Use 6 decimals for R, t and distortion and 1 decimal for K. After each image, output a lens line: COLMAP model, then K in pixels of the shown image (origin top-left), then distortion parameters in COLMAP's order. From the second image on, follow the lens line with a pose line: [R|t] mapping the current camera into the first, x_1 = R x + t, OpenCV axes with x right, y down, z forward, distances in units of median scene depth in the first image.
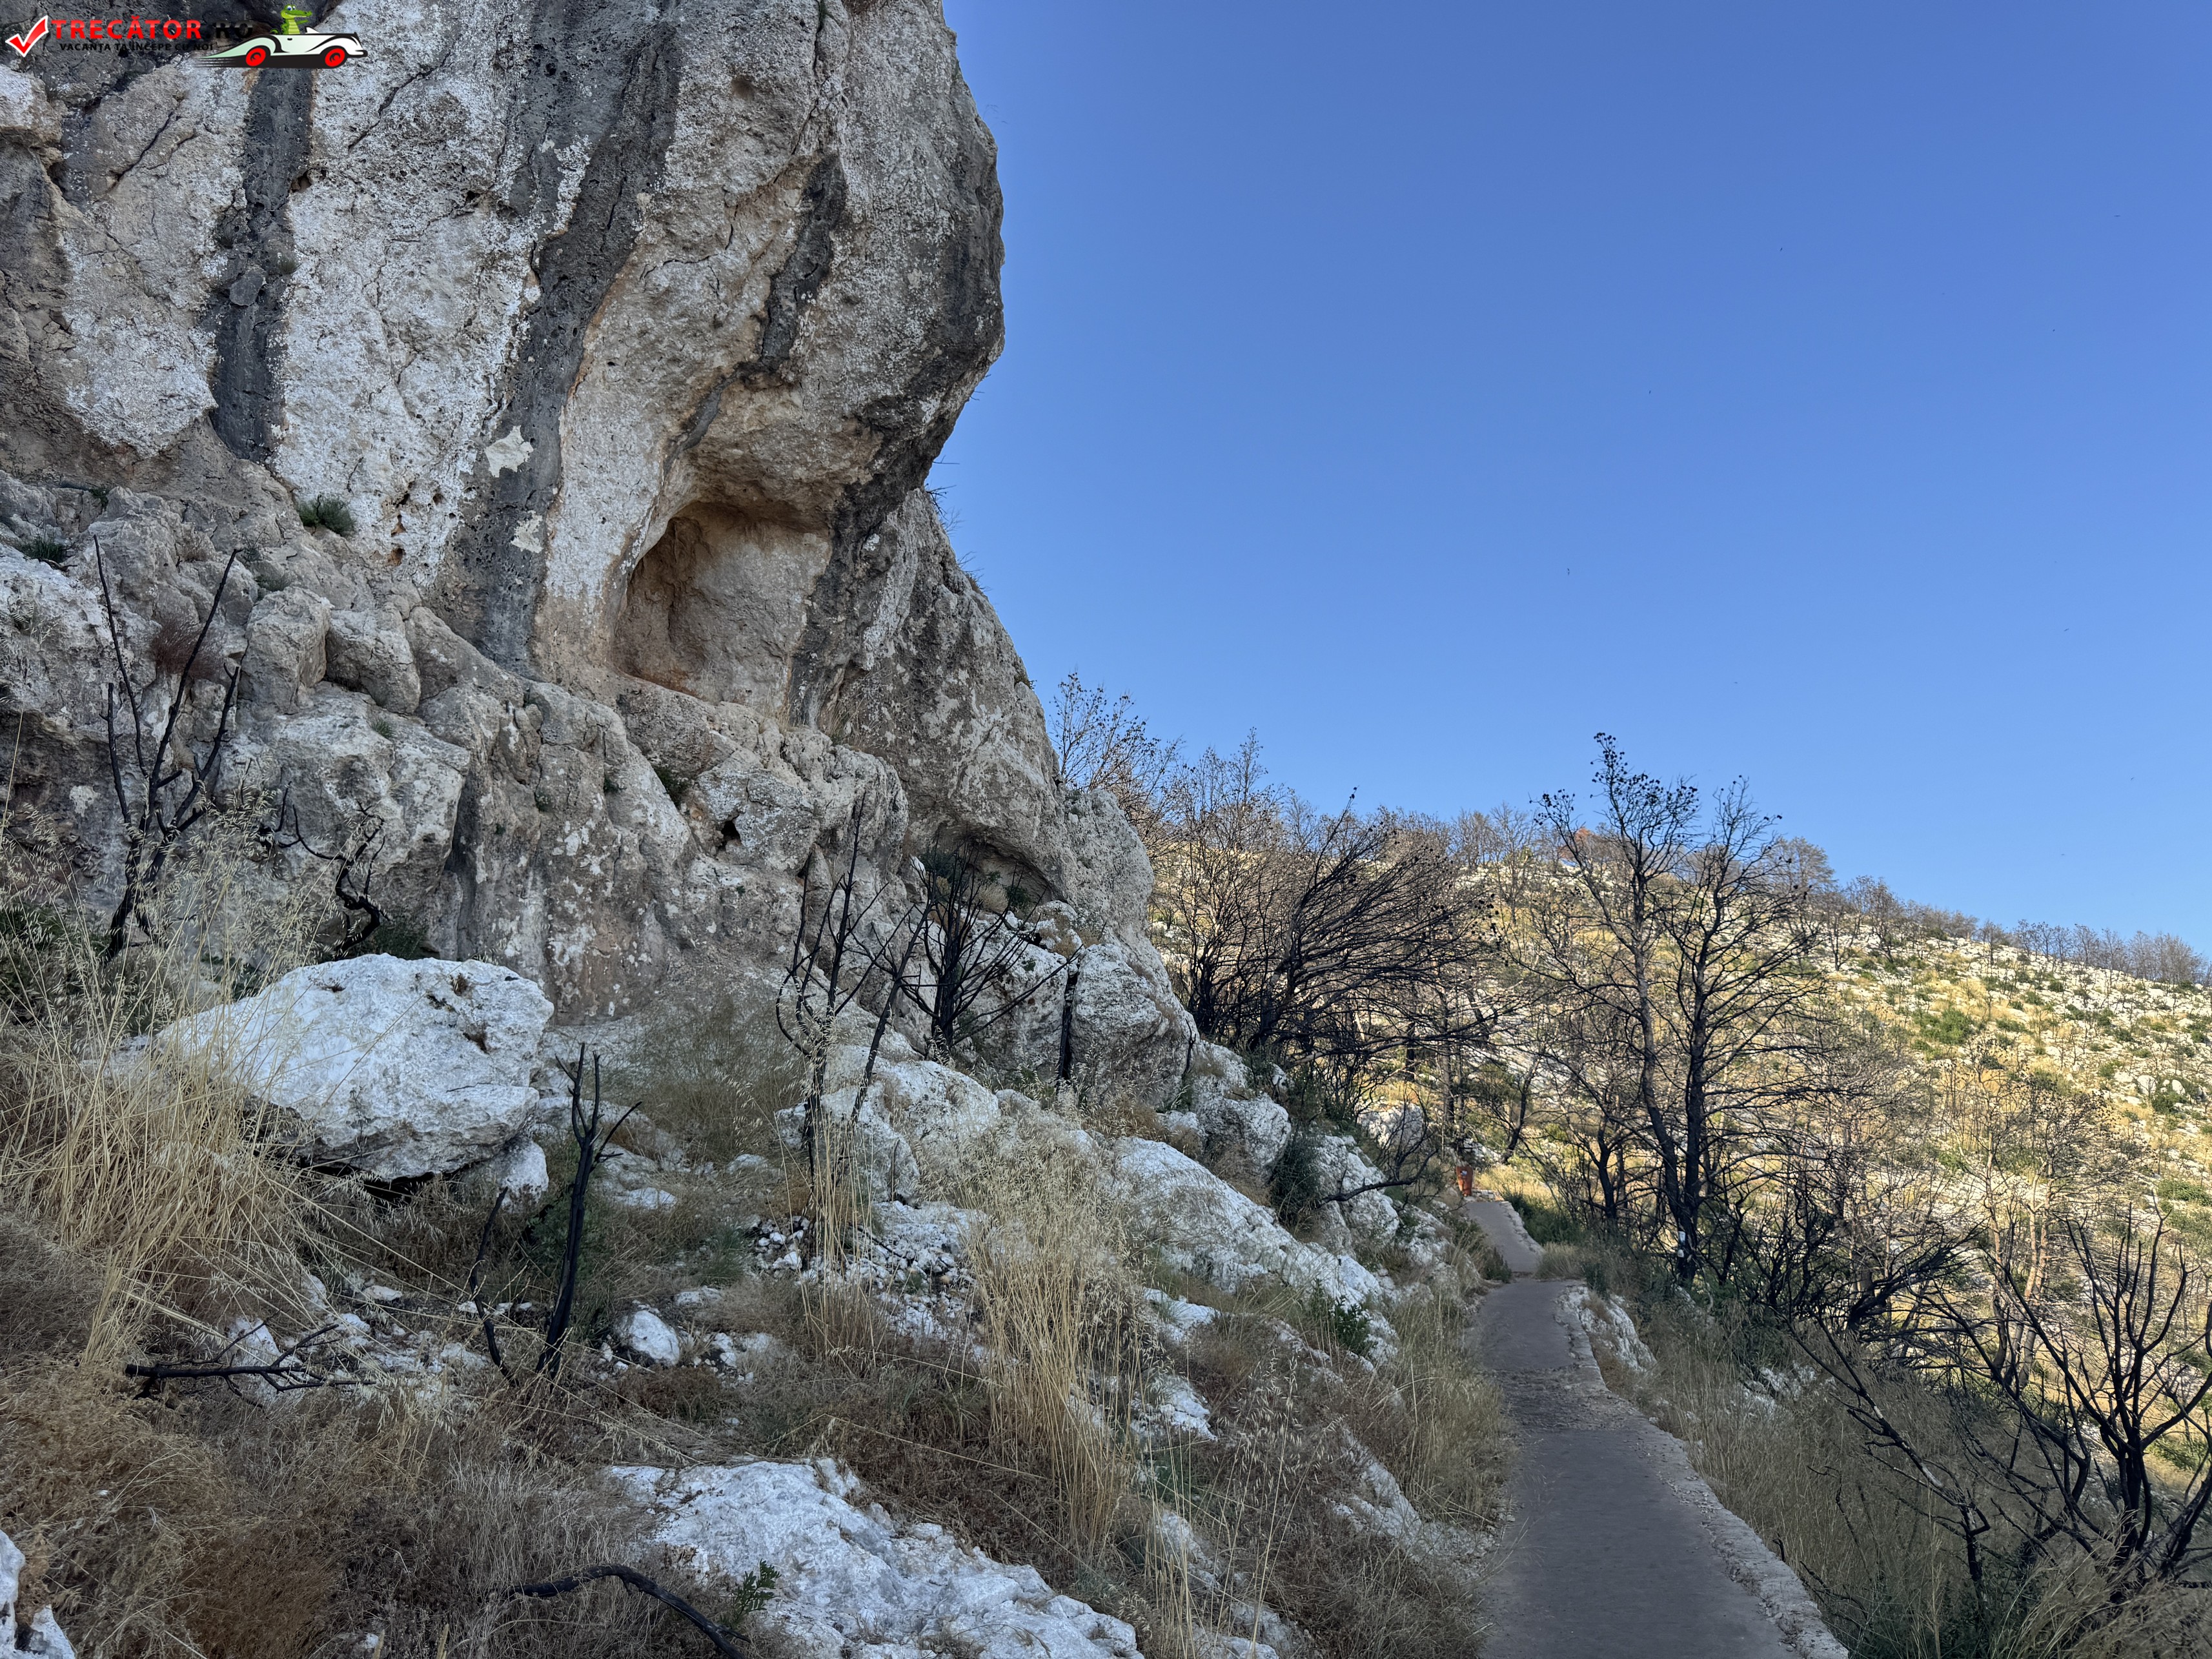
lens RADIAL K [[1555.8, 0, 1118.0], [0, 1555.8, 853.5], [0, 0, 1]] dist [0.078143, -0.097566]
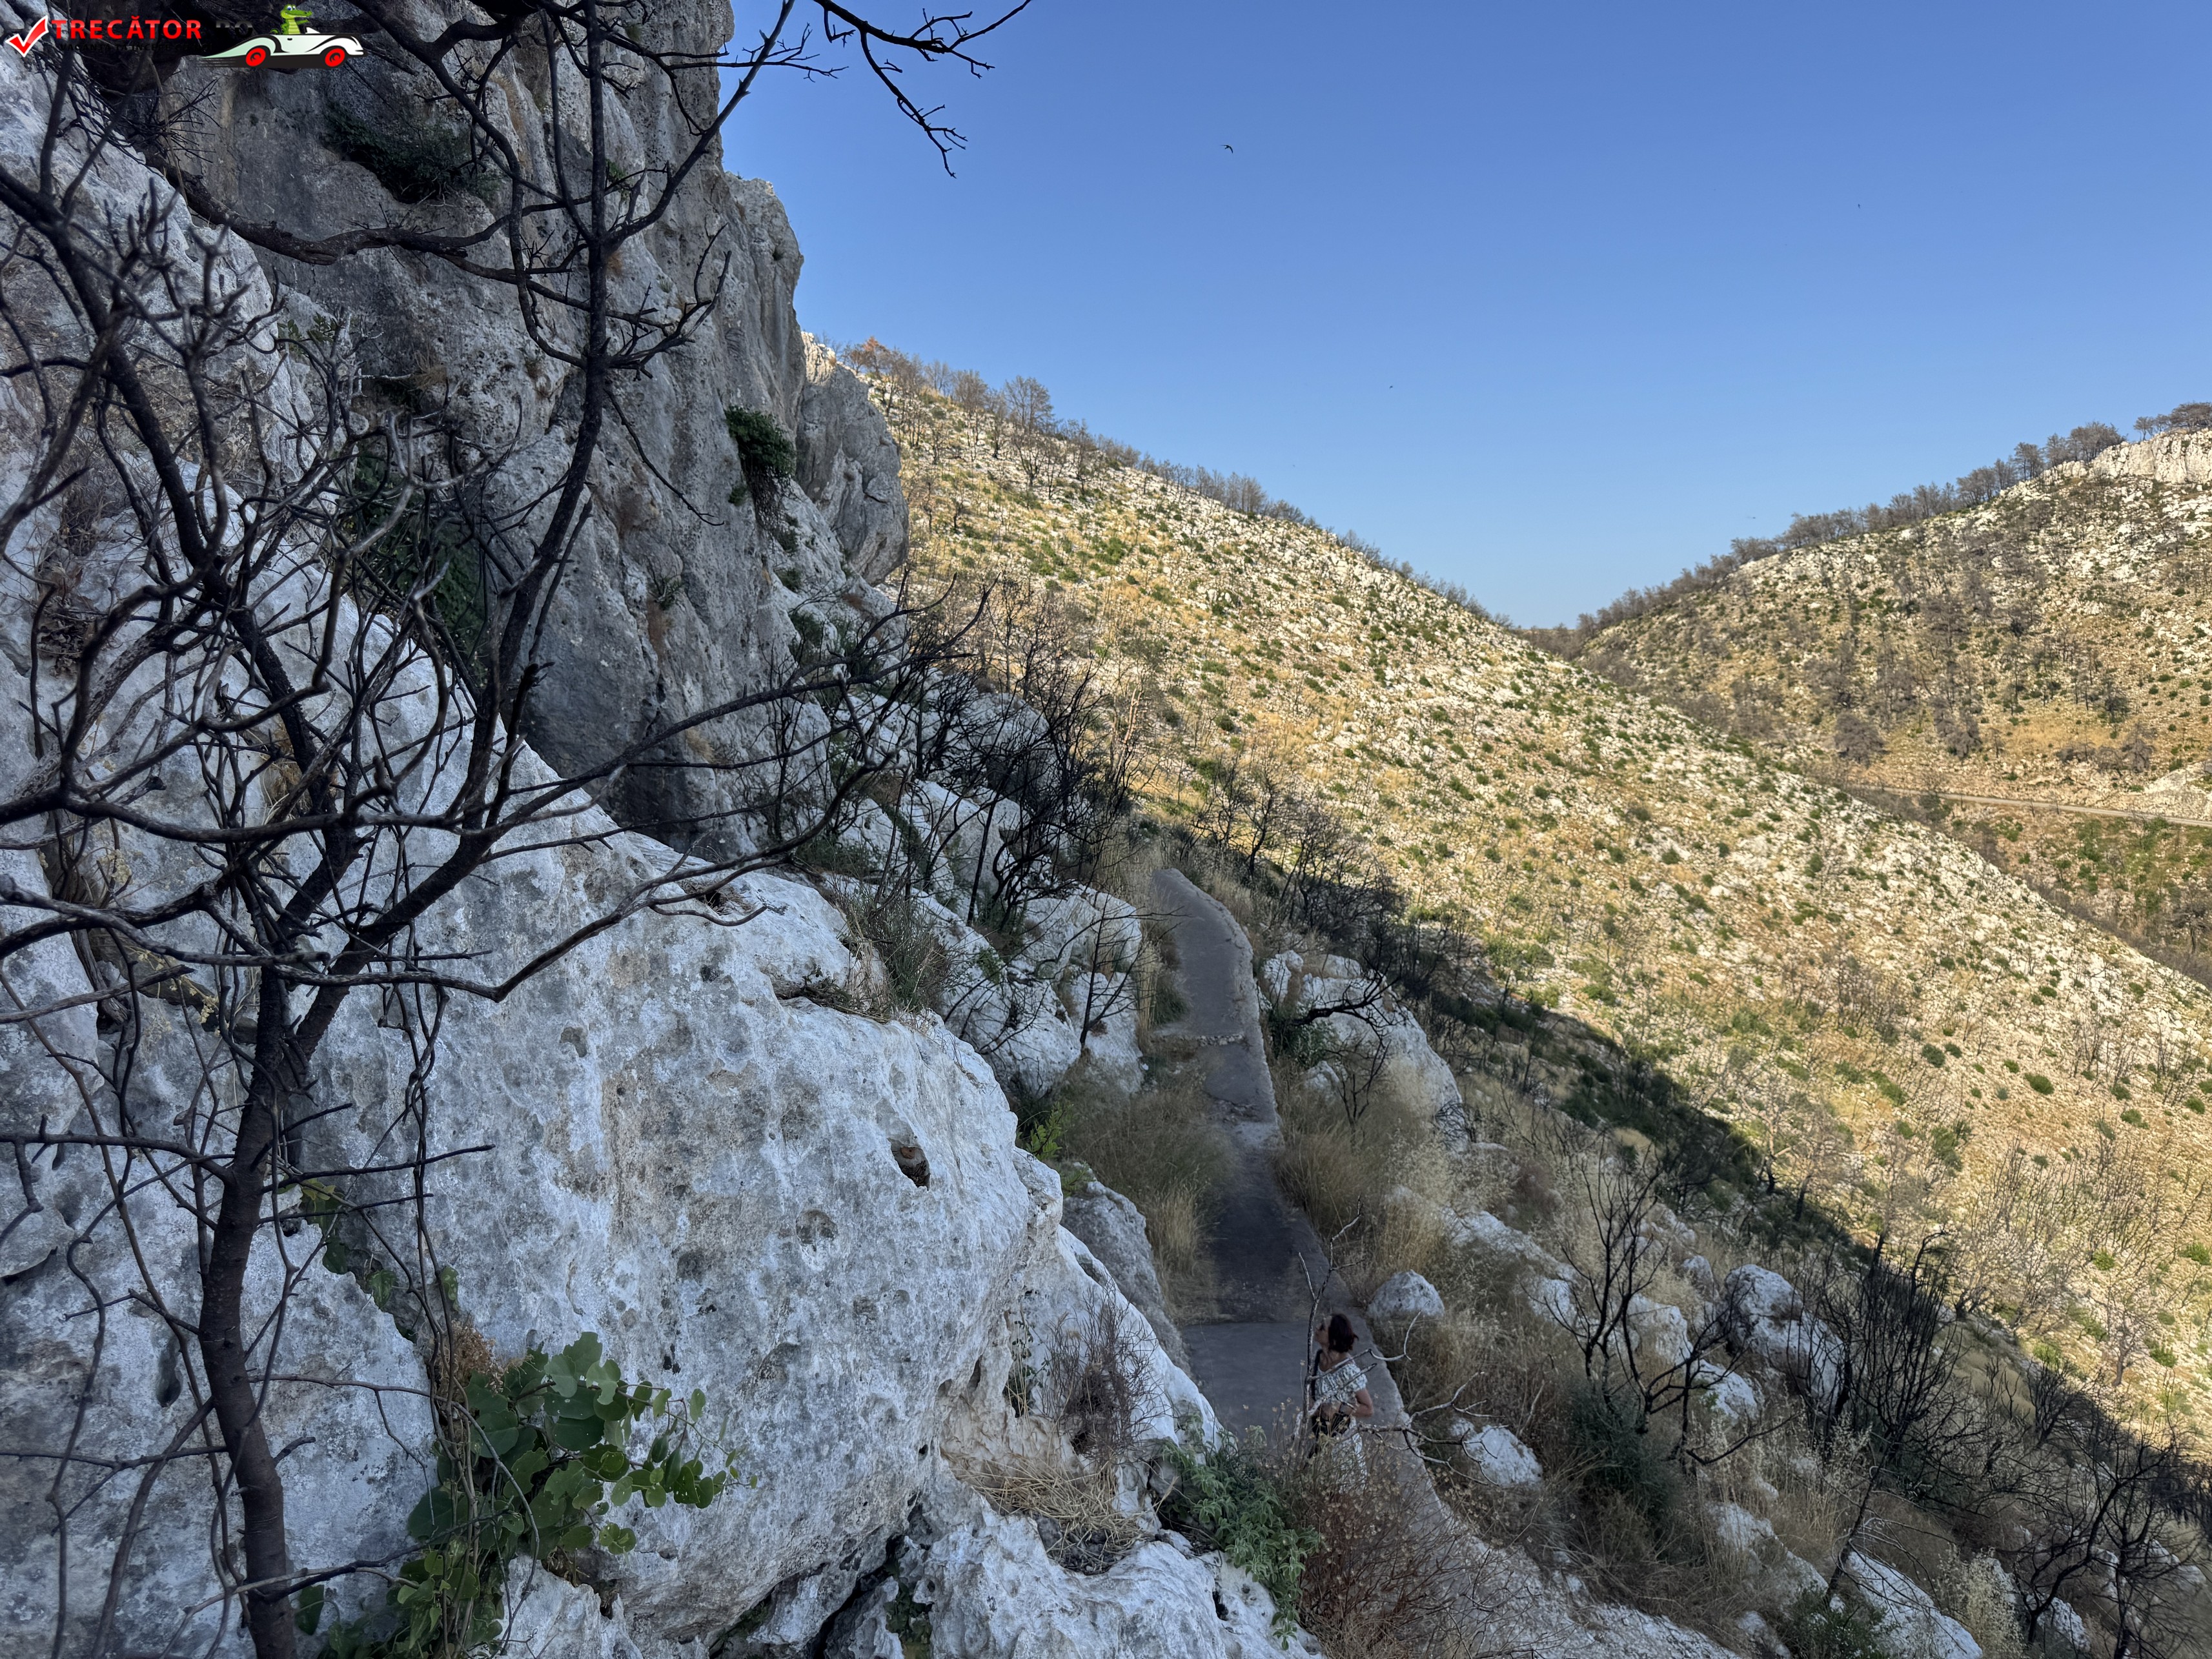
lens RADIAL K [[1555.8, 0, 1119.9], [0, 1555.8, 848.0], [0, 0, 1]] dist [0.078143, -0.097566]
pose [[0.883199, -0.050465, 0.466275, -0.646303], [-0.126305, 0.931869, 0.340099, -0.461884], [-0.451670, -0.359268, 0.816652, -1.187960]]
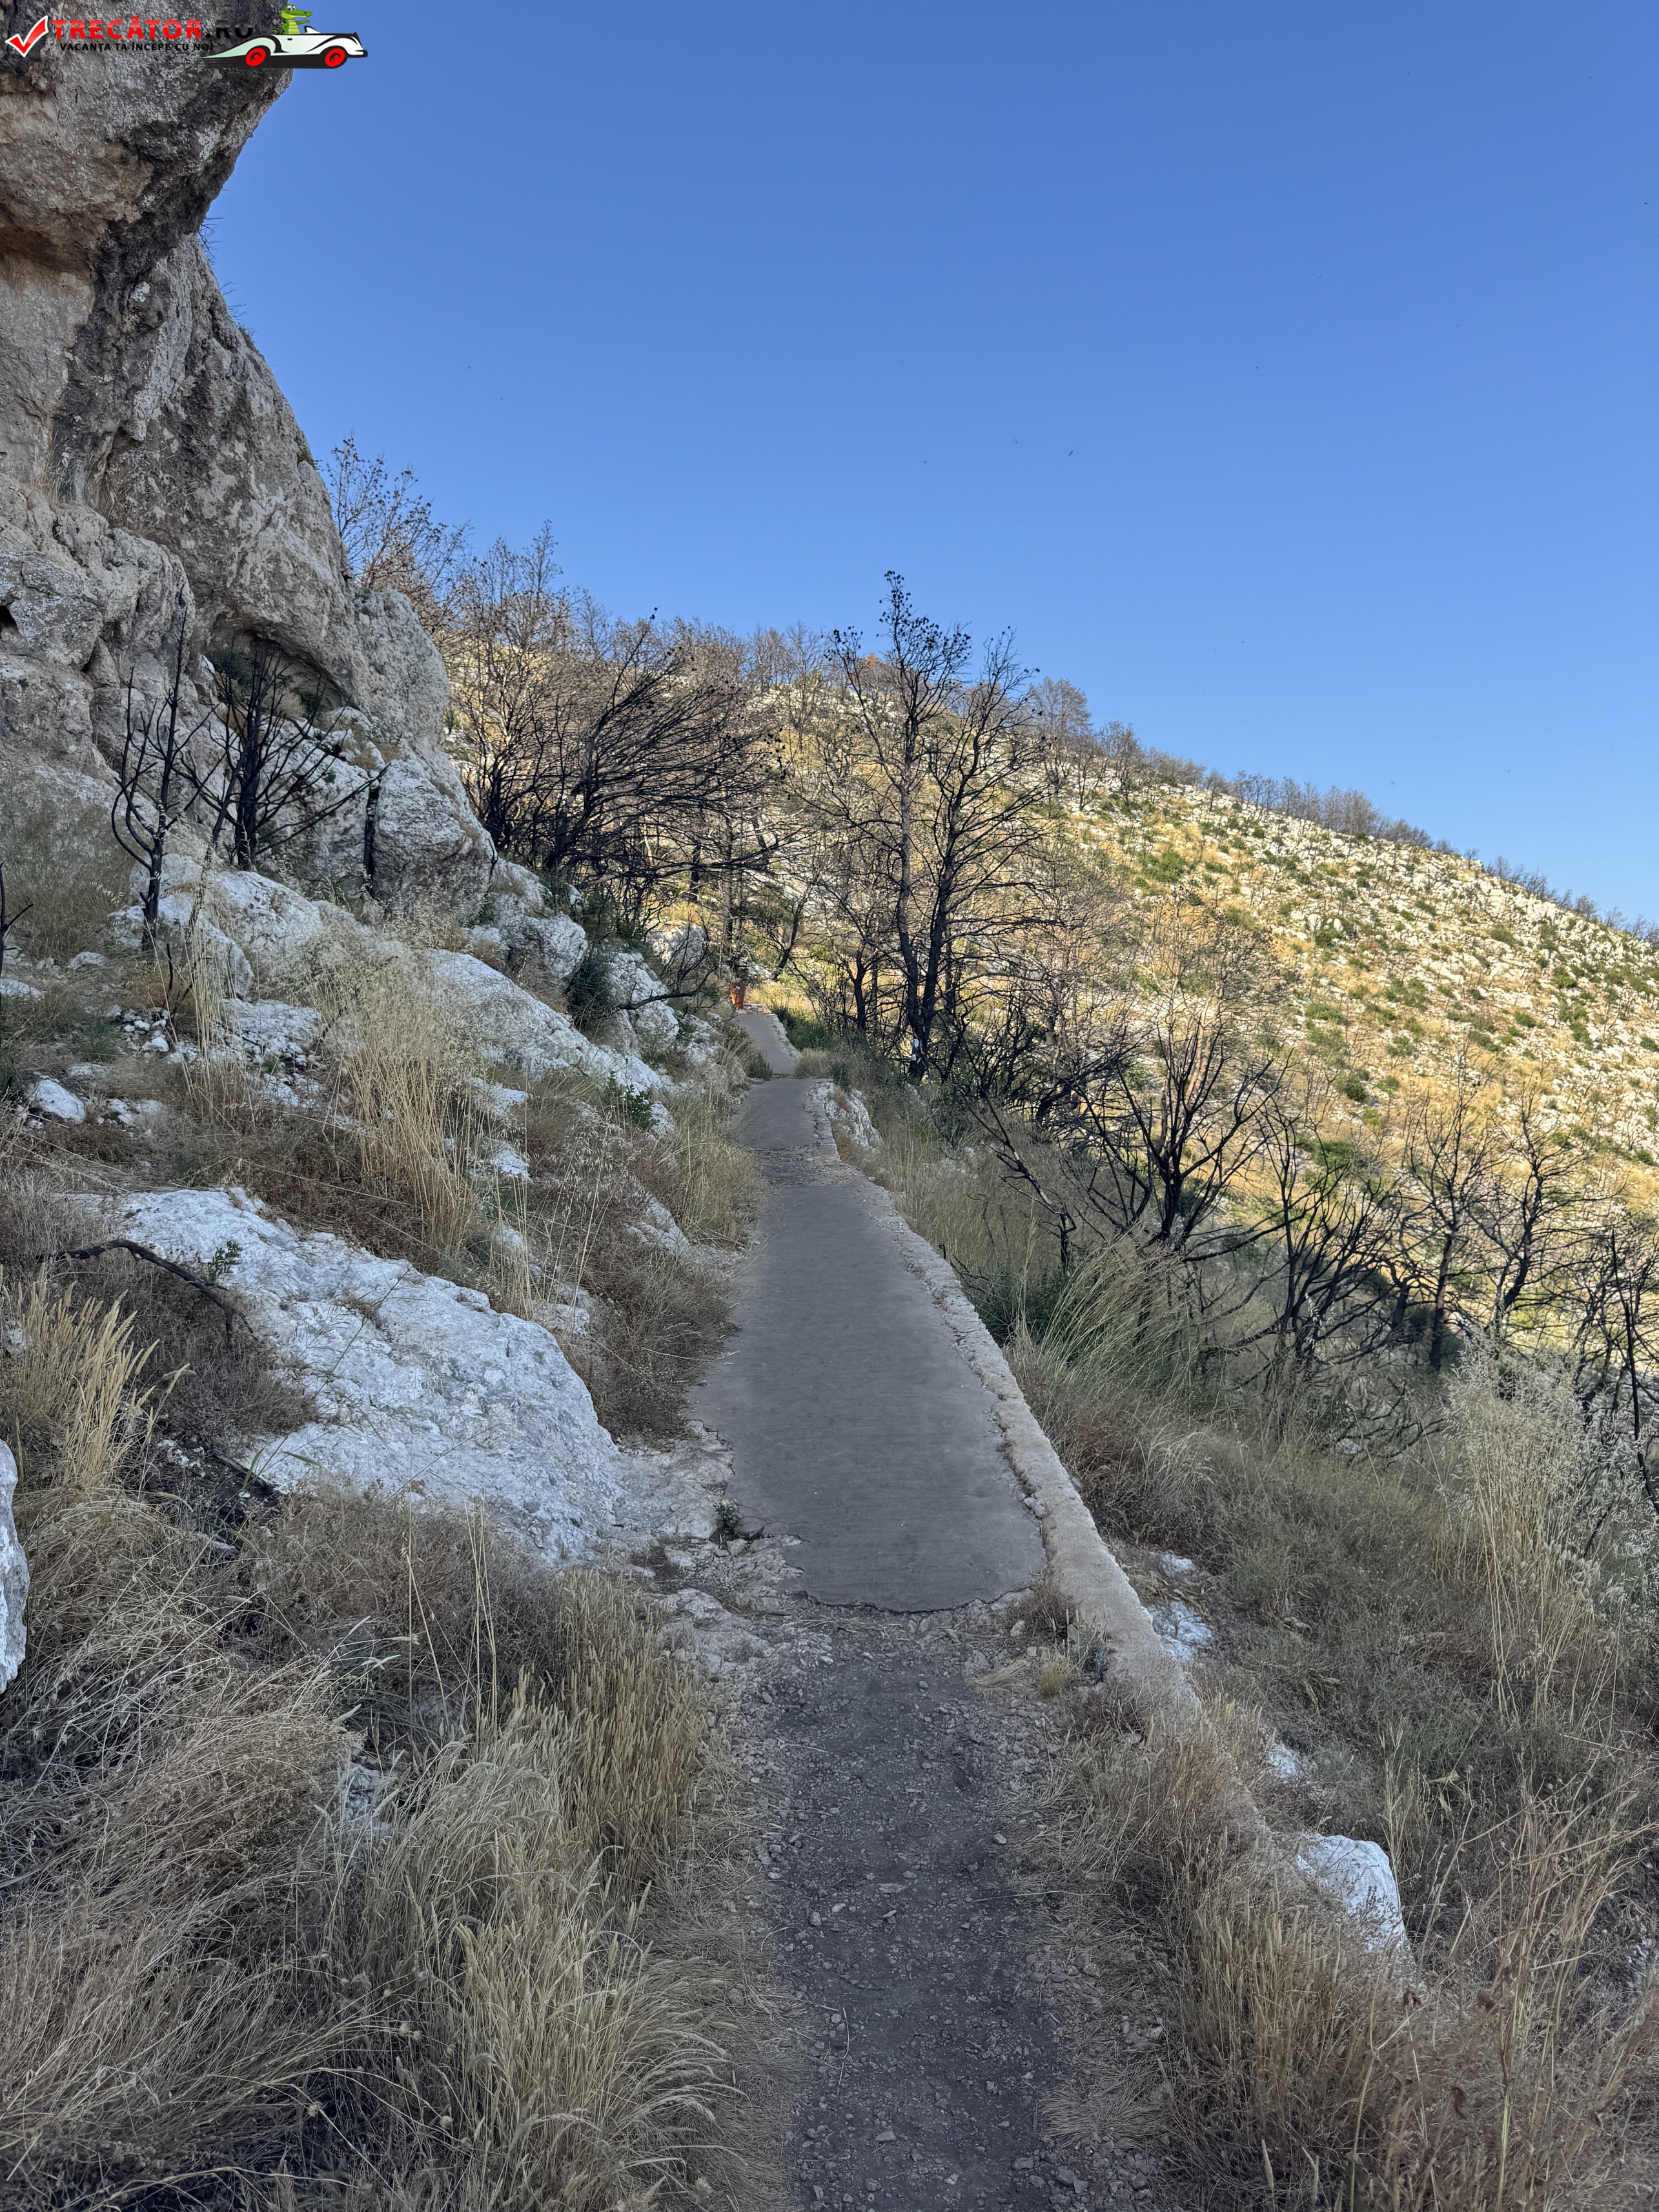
lens RADIAL K [[1555.8, 0, 799.6], [0, 1555.8, 1114.1], [0, 0, 1]] dist [0.078143, -0.097566]
pose [[0.967956, -0.001054, 0.251116, -0.013261], [-0.069025, 0.960357, 0.270092, -0.010518], [-0.241446, -0.278771, 0.929511, -0.059287]]
